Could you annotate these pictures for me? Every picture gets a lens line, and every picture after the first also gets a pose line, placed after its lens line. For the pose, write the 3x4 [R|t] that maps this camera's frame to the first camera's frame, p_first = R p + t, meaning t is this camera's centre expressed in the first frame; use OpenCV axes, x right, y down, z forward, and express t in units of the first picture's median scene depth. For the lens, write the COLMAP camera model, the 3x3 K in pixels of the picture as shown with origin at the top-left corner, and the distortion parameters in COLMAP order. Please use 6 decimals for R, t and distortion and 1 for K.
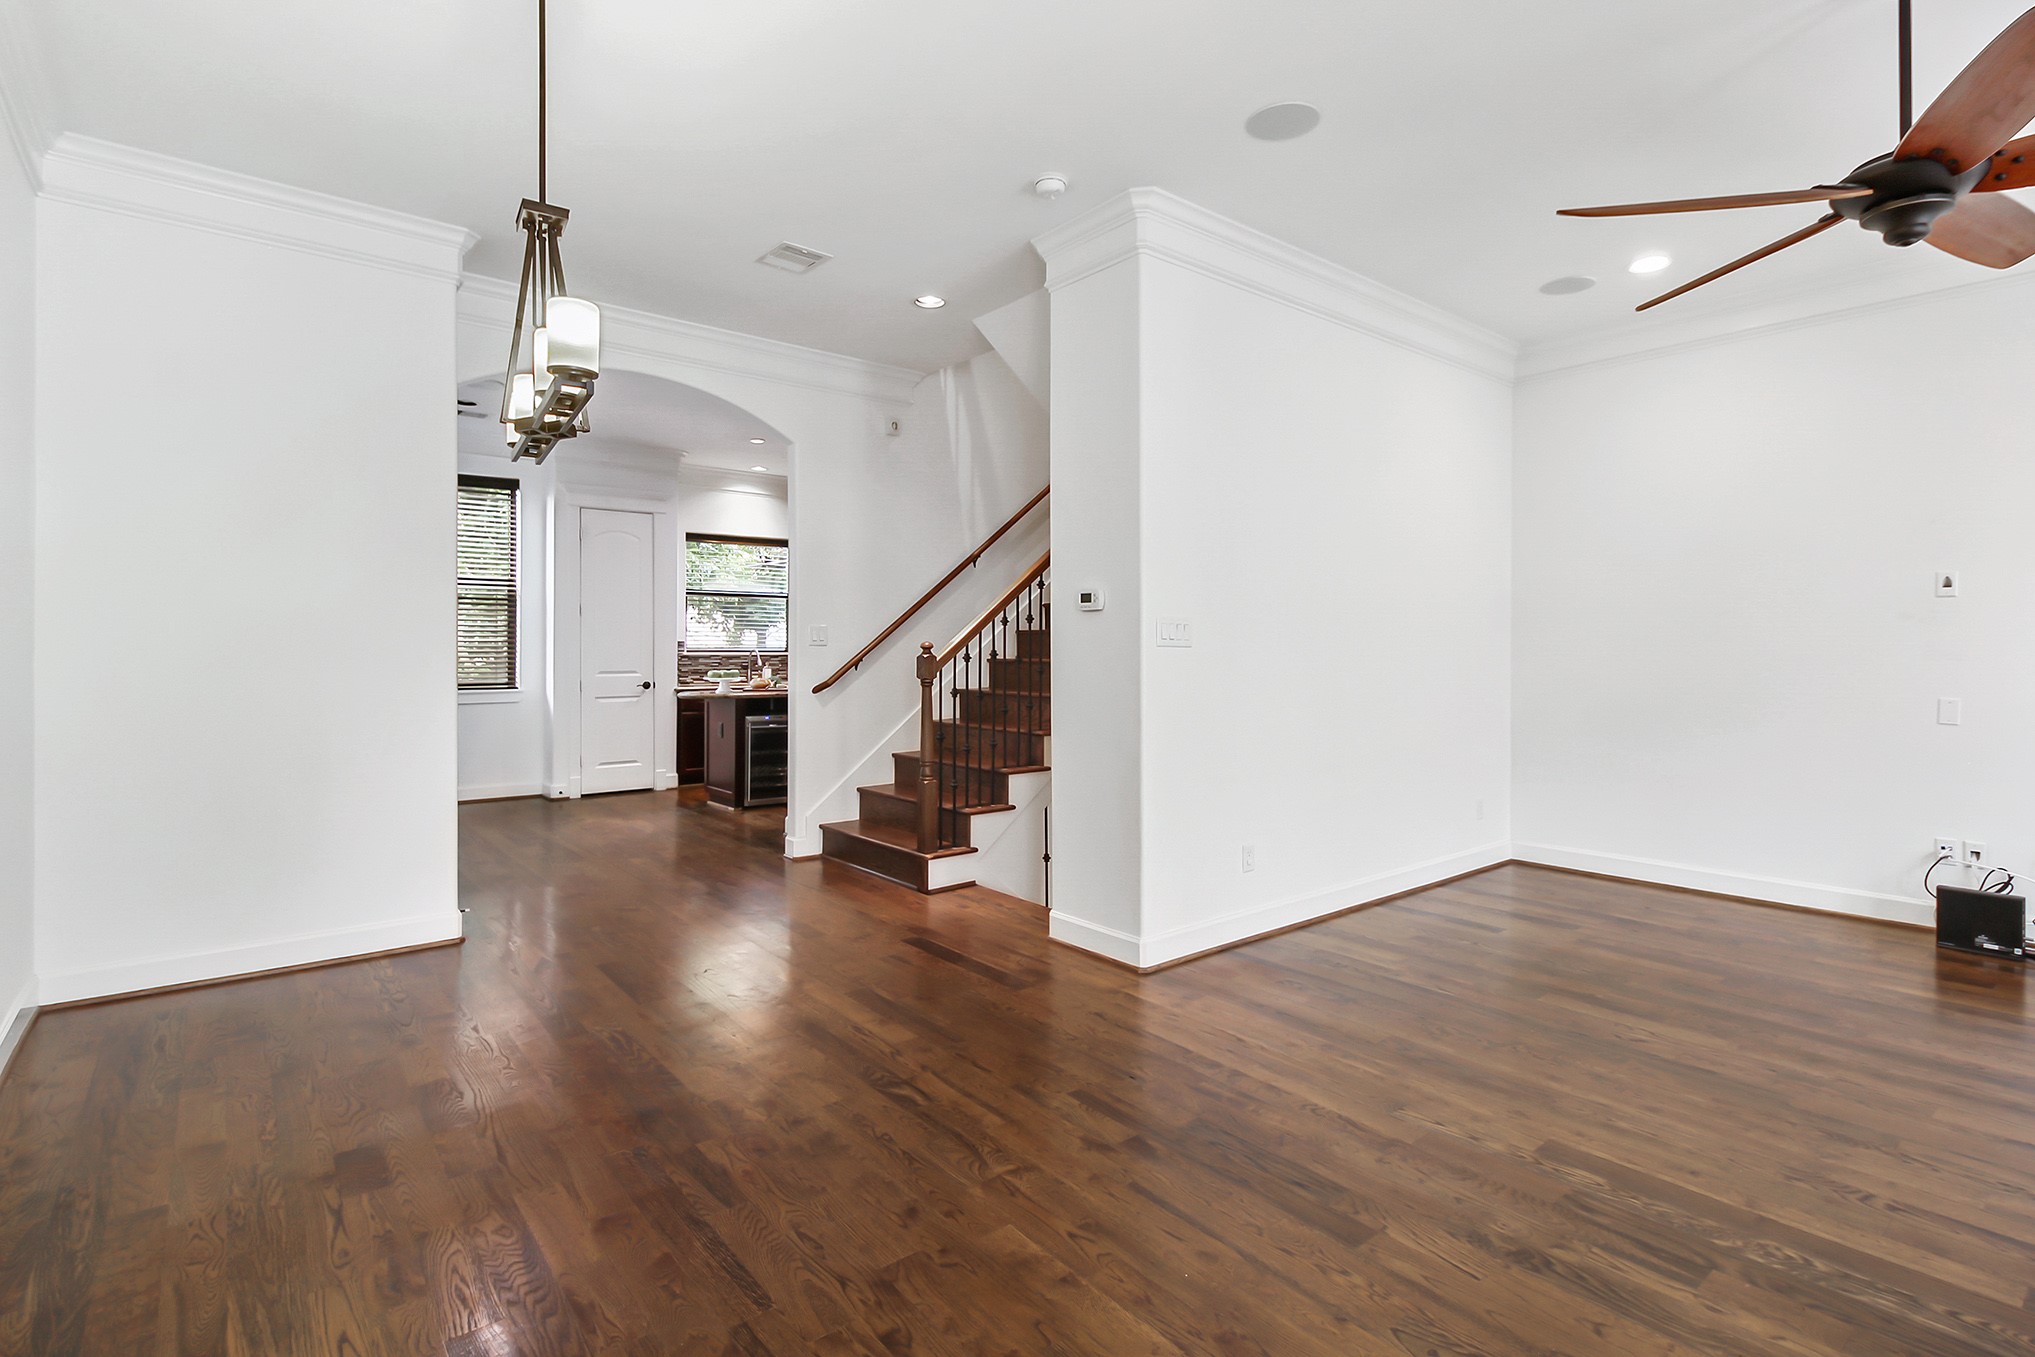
lens RADIAL K [[969.5, 0, 1017.6], [0, 969.5, 647.2], [0, 0, 1]] dist [-0.000928, -0.000656]
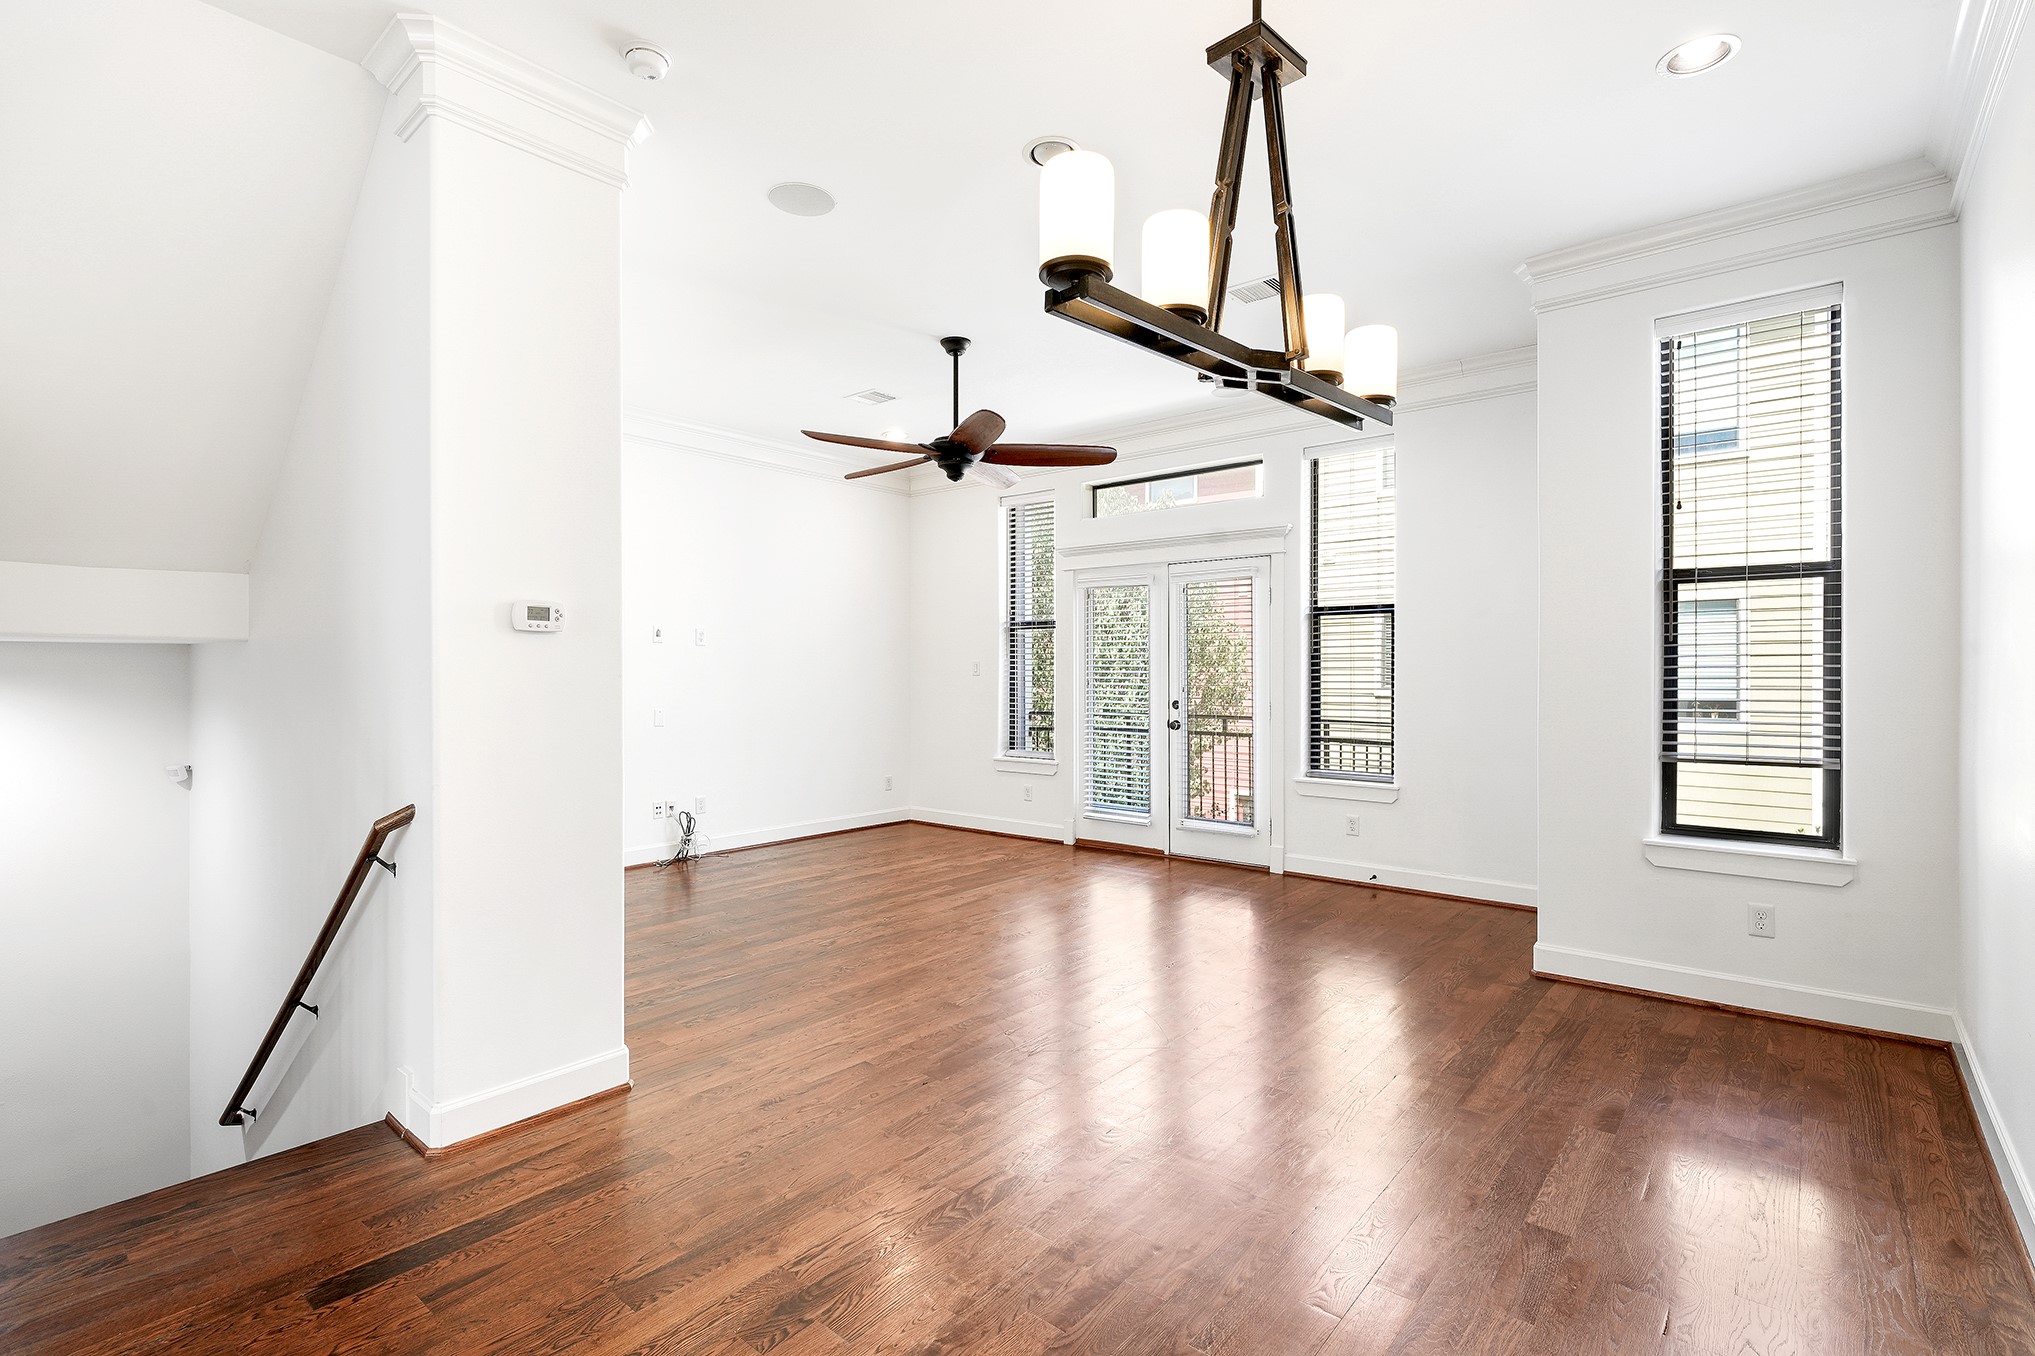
lens RADIAL K [[960.8, 0, 1019.7], [0, 960.8, 675.3], [0, 0, 1]] dist [-0.001024, -0.000808]
pose [[-0.188086, -0.012119, 0.982078, -1.025341], [-0.003284, 0.999926, 0.011710, -0.033086], [-0.982147, -0.001022, -0.188112, 1.166134]]
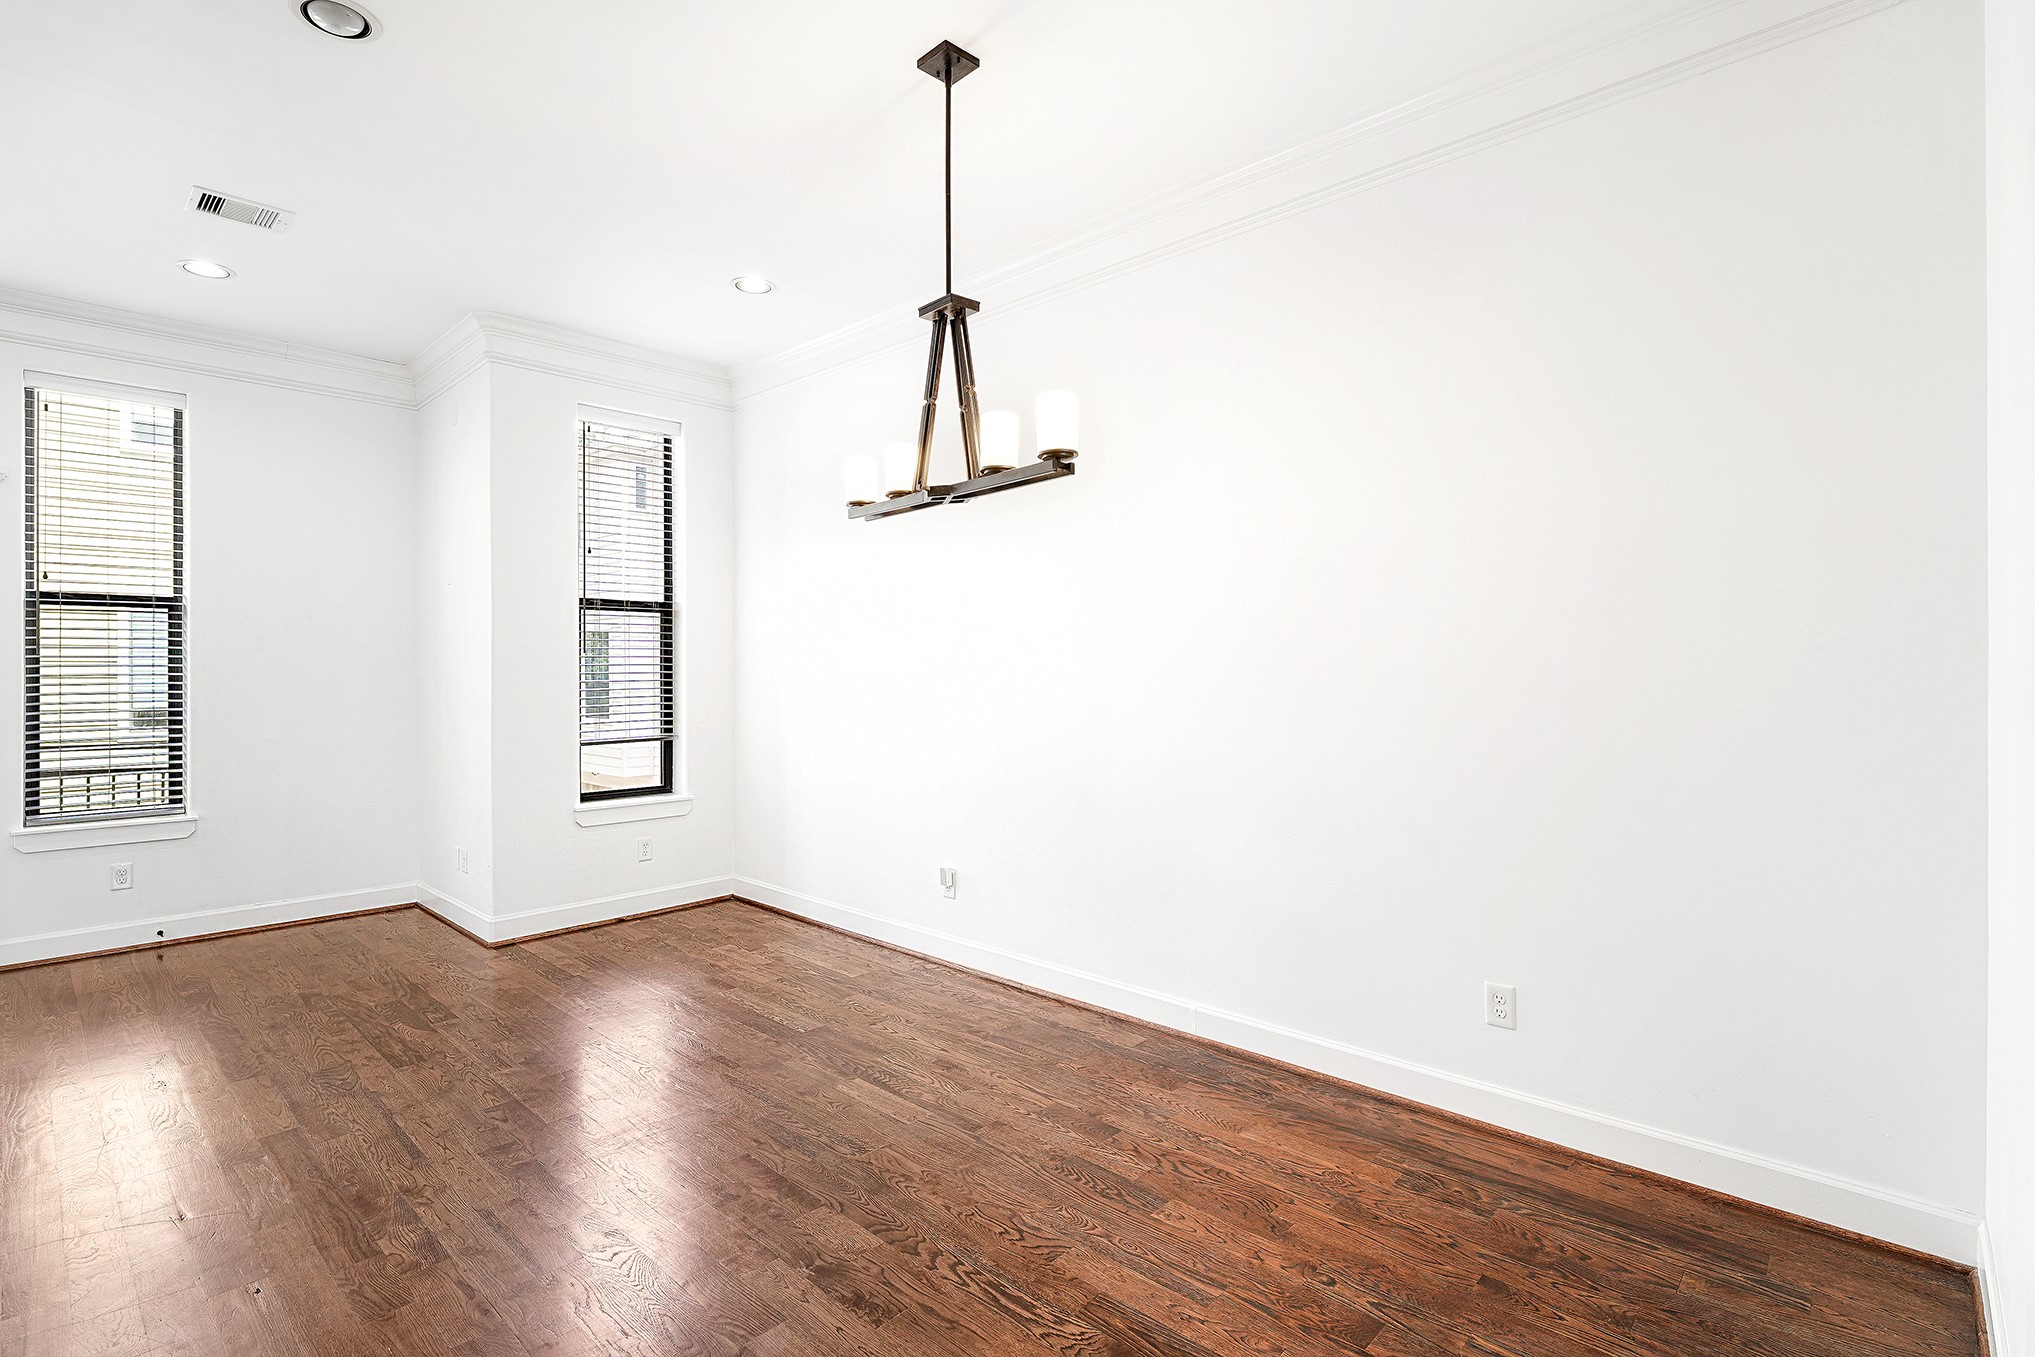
lens RADIAL K [[960.8, 0, 1019.7], [0, 960.8, 675.8], [0, 0, 1]] dist [-0.001024, -0.000808]
pose [[-0.991351, 0.000854, -0.131233, -0.387811], [0.001435, 0.999990, -0.004338, -0.016442], [0.131228, -0.004488, -0.991342, 1.910314]]
